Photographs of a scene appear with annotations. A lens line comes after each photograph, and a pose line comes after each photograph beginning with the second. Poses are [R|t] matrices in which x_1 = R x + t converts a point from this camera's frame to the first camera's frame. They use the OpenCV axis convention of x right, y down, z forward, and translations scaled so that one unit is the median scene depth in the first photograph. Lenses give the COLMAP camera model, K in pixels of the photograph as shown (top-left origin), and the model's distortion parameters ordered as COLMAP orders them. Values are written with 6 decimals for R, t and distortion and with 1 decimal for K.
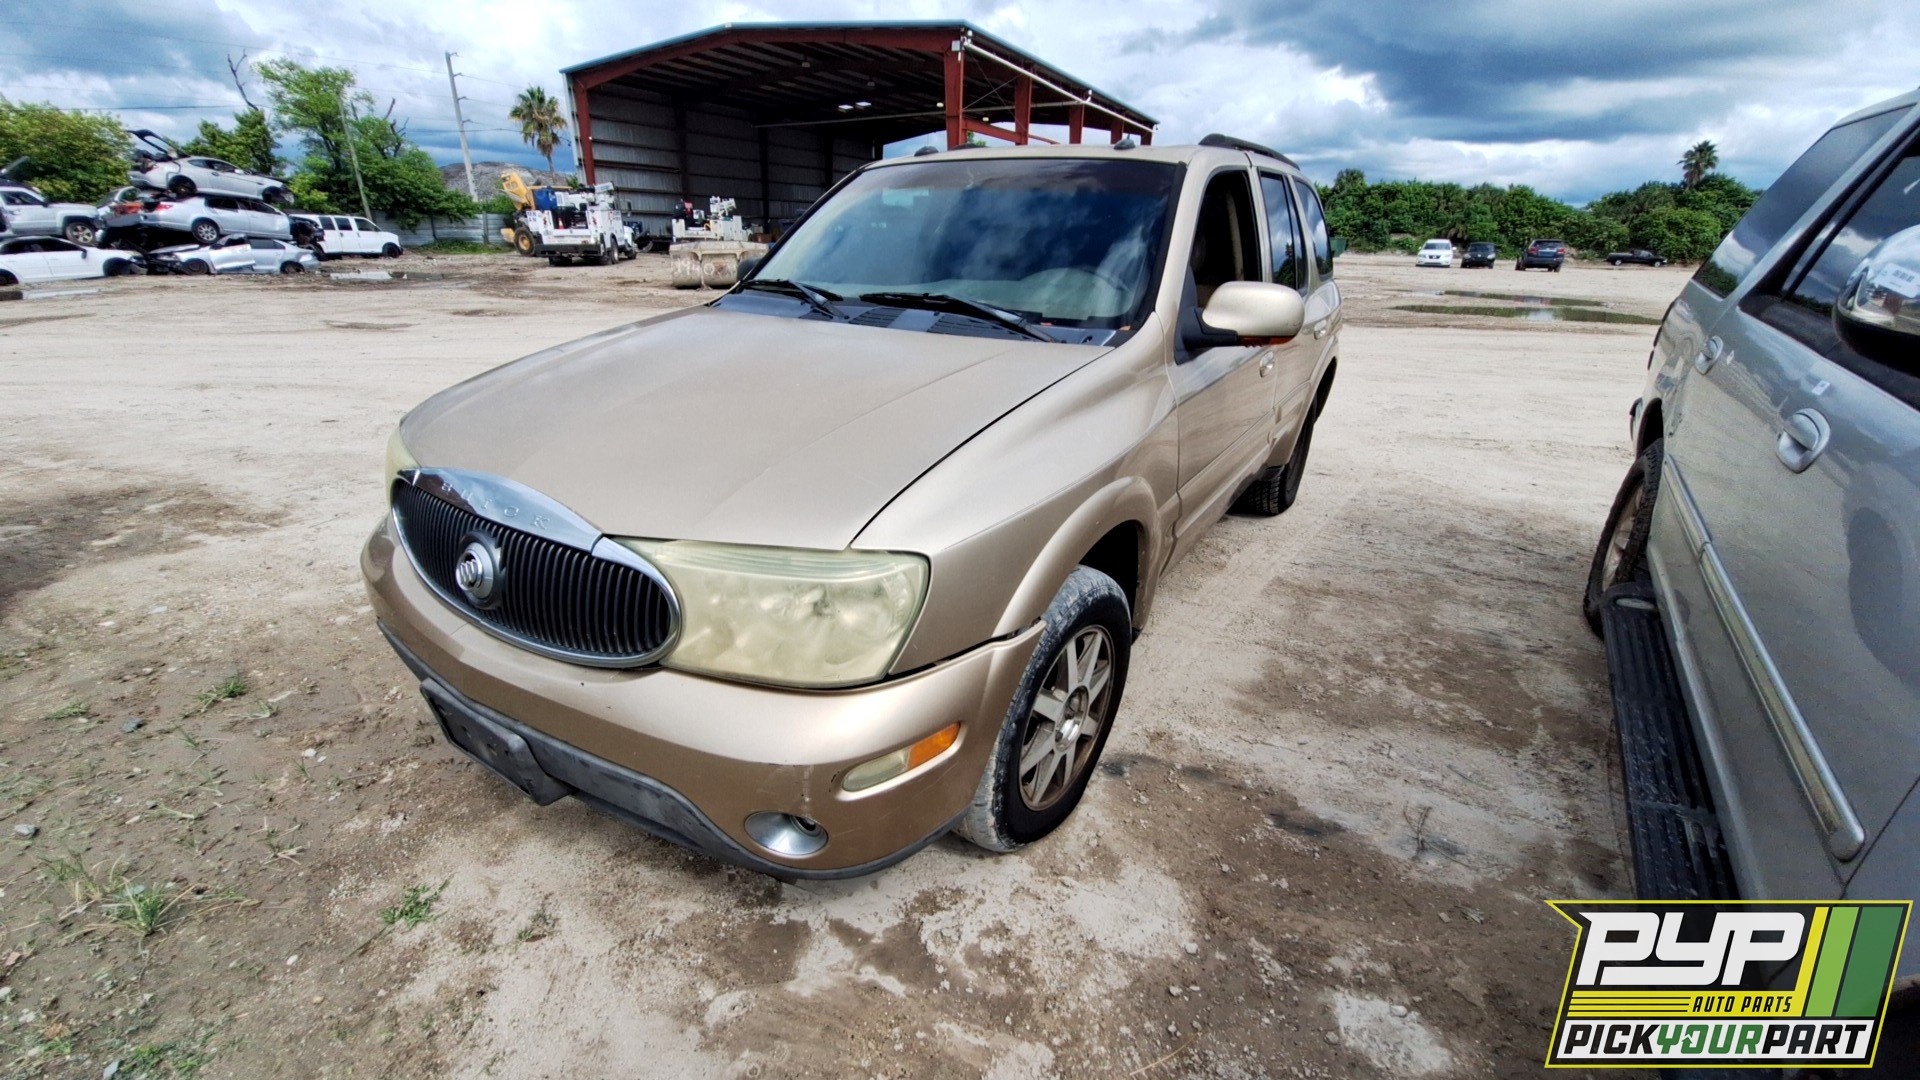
lens RADIAL K [[716.9, 0, 960.0], [0, 716.9, 540.0], [0, 0, 1]] dist [-0.000108, -0.009313]
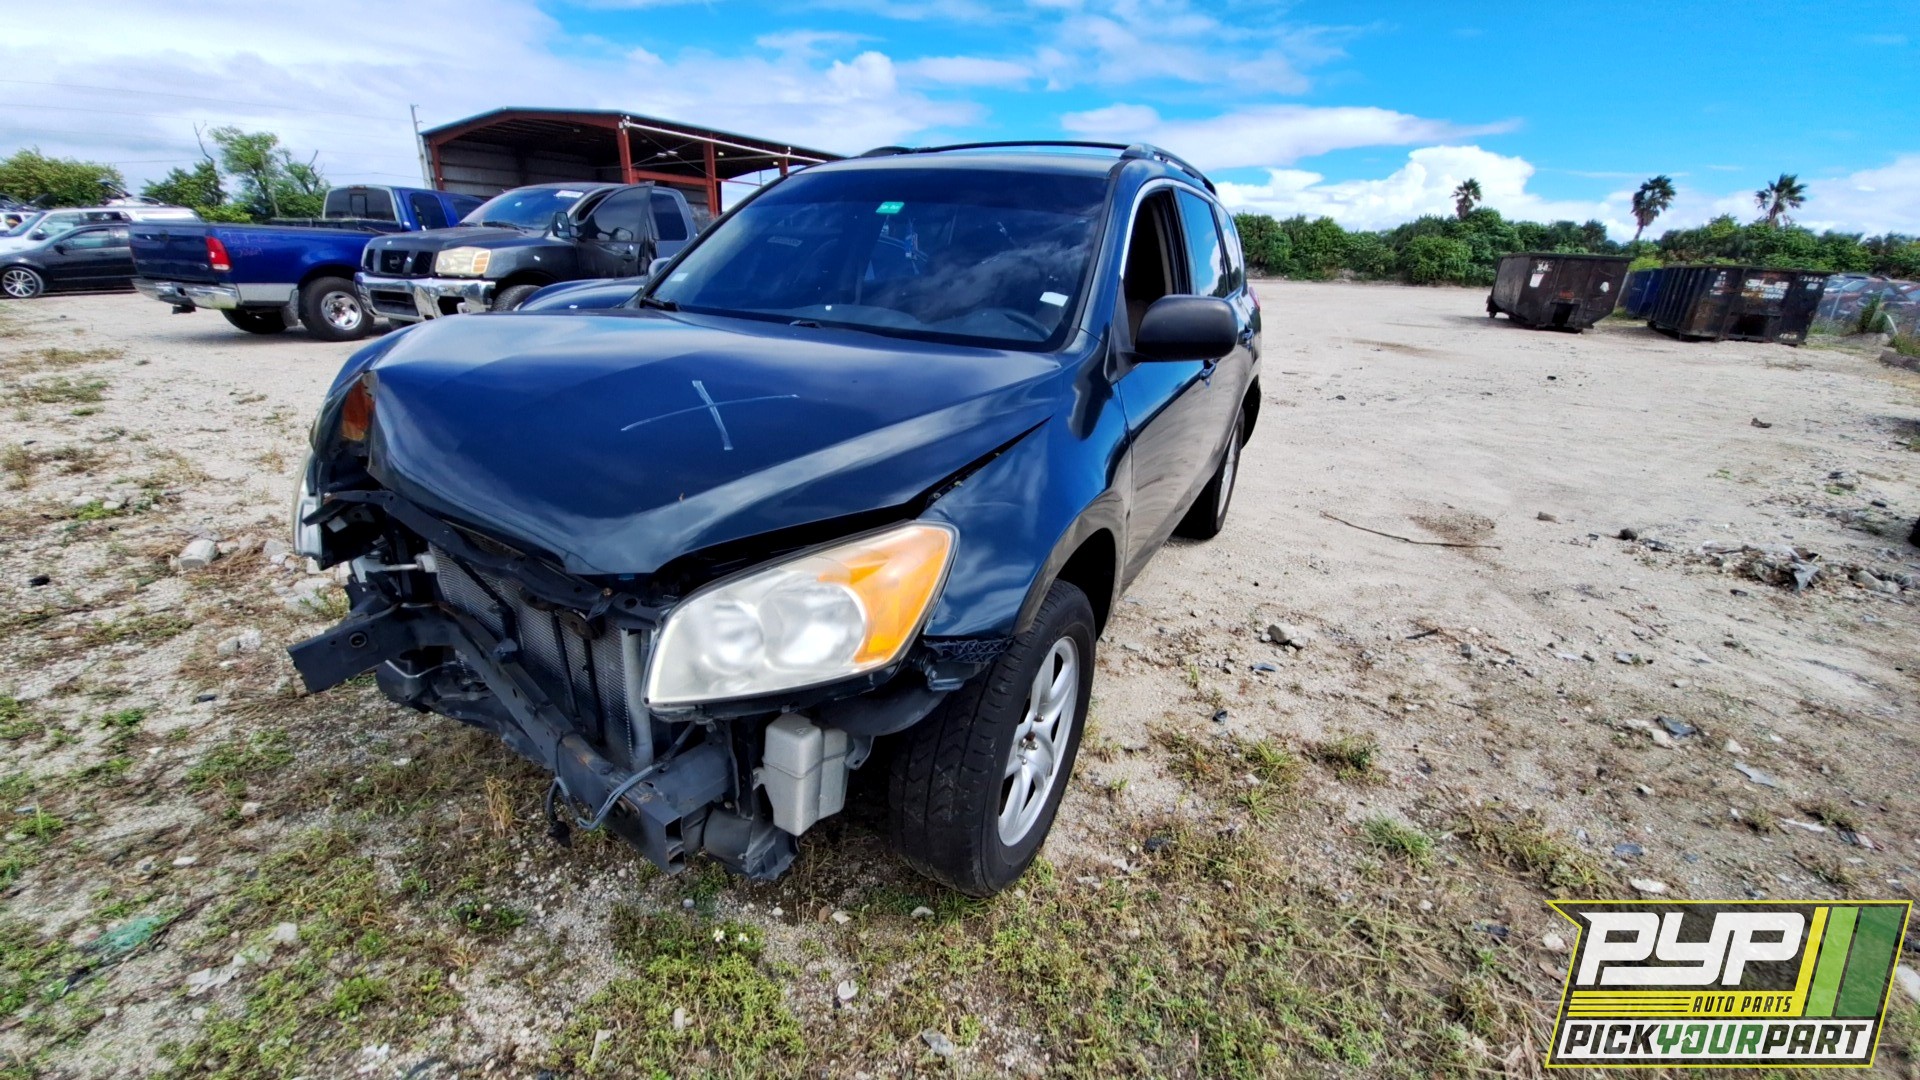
lens RADIAL K [[730.0, 0, 975.0], [0, 730.0, 533.6], [0, 0, 1]] dist [-0.002244, -0.009399]
pose [[0.998899, 0.028884, -0.036967, 0.505806], [-0.030526, 0.998536, -0.044651, 0.142805], [0.035623, 0.045730, 0.998318, -0.300857]]
